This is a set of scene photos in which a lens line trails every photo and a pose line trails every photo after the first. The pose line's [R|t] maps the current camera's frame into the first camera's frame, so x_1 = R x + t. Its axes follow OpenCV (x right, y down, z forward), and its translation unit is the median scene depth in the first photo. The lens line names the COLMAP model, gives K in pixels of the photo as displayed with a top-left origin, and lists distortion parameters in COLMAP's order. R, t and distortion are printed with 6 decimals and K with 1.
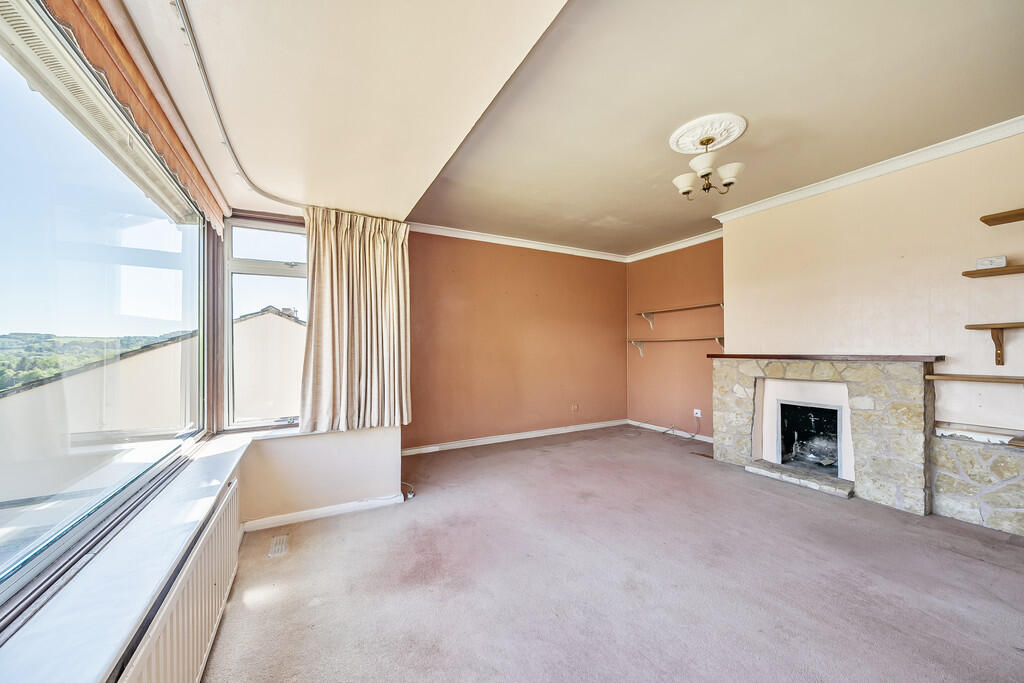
lens RADIAL K [[369.1, 0, 512.9], [0, 369.1, 344.8], [0, 0, 1]] dist [-0.008558, 0.000473]
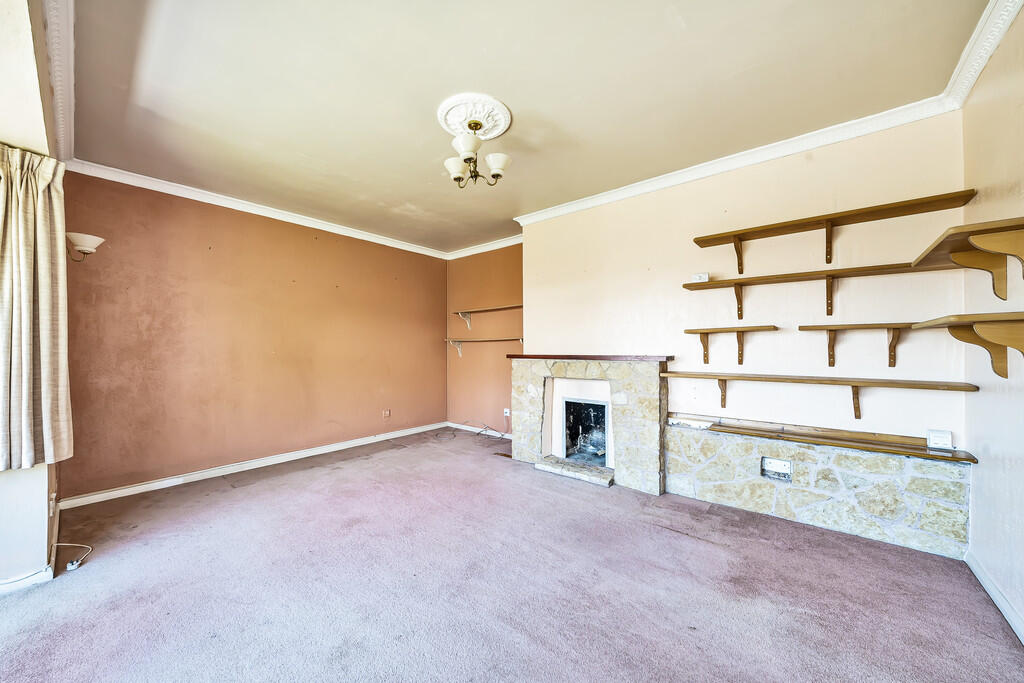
lens RADIAL K [[369.1, 0, 511.4], [0, 369.1, 343.4], [0, 0, 1]] dist [-0.008558, 0.000473]
pose [[0.926995, 0.008677, 0.374973, 0.212409], [-0.007542, 0.999961, -0.004496, -0.000723], [-0.374998, 0.001340, 0.927025, 0.082765]]
